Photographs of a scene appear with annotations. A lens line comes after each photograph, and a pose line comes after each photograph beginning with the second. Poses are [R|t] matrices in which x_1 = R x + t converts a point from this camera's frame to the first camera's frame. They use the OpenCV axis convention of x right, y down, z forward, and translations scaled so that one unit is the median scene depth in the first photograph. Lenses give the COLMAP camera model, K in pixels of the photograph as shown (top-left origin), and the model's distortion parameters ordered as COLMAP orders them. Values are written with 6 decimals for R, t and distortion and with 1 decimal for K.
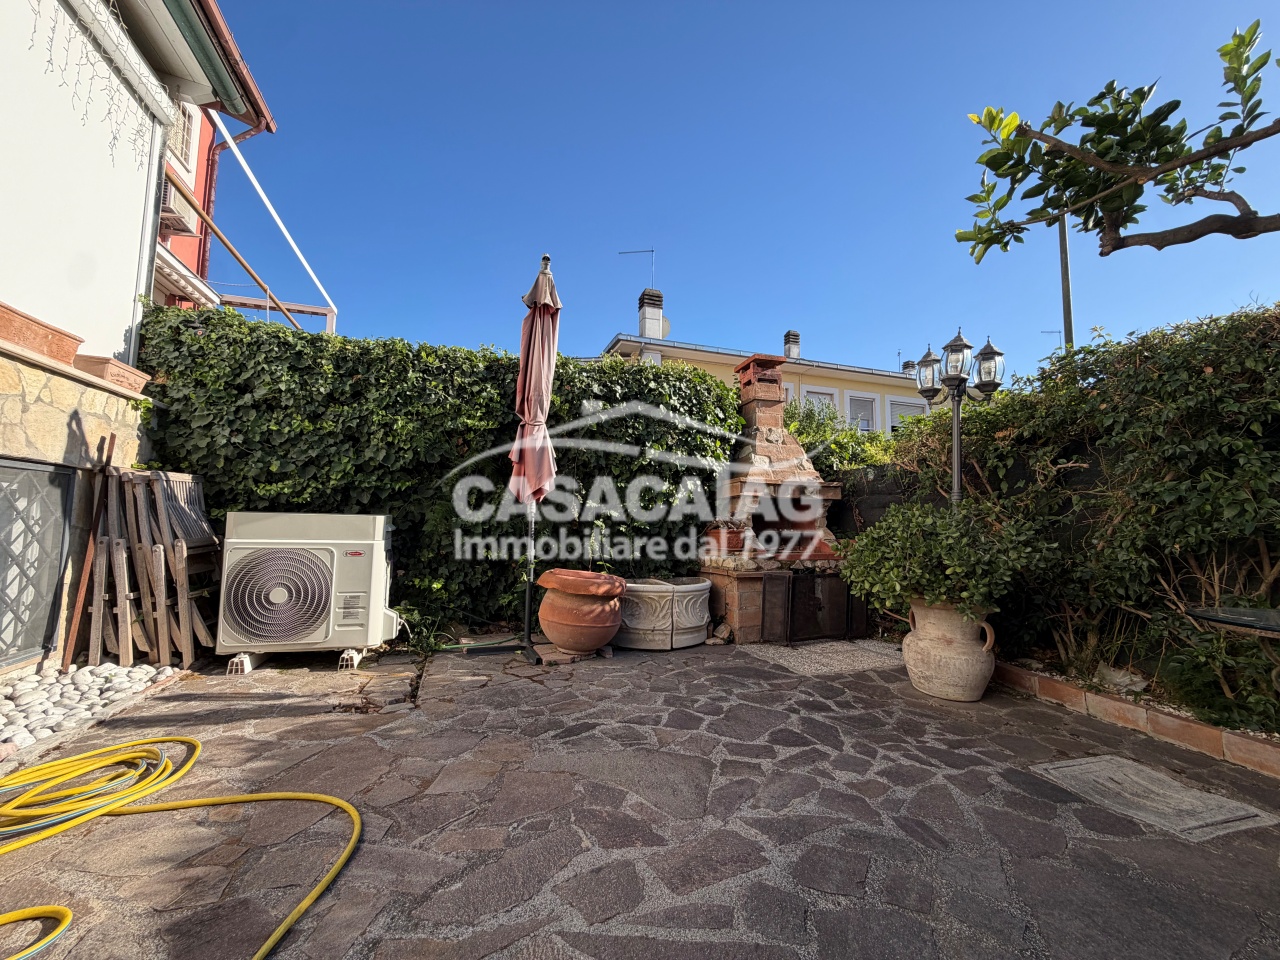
lens RADIAL K [[520.2, 0, 635.8], [0, 520.2, 477.5], [0, 0, 1]] dist [-0.004087, 0.000428]
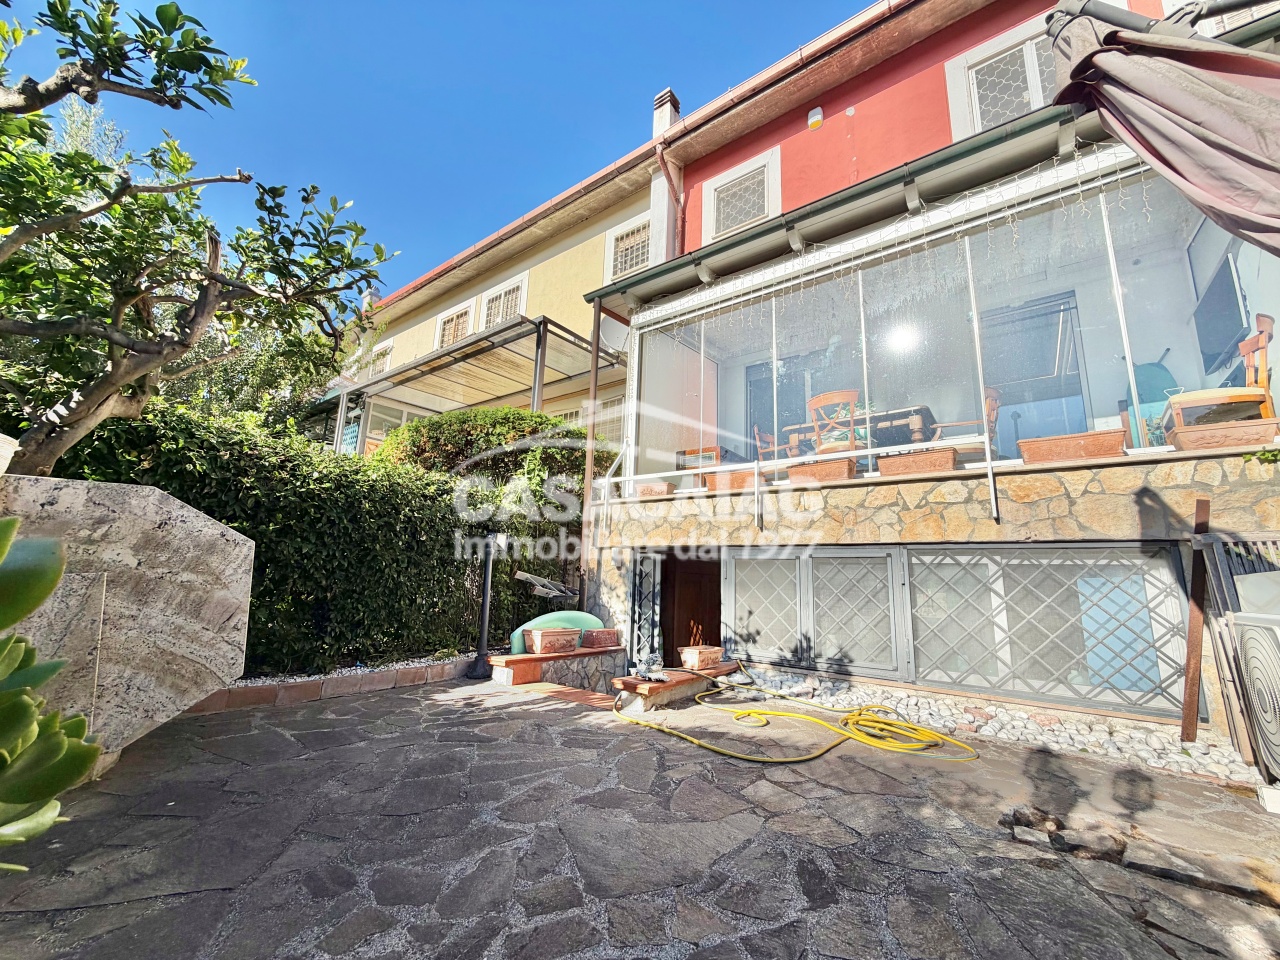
lens RADIAL K [[520.2, 0, 636.6], [0, 520.2, 476.7], [0, 0, 1]] dist [-0.004087, 0.000428]
pose [[-0.827368, -0.160975, -0.538098, 0.542166], [-0.003946, 0.959691, -0.281031, 0.208385], [0.561647, -0.230392, -0.794652, 1.657894]]
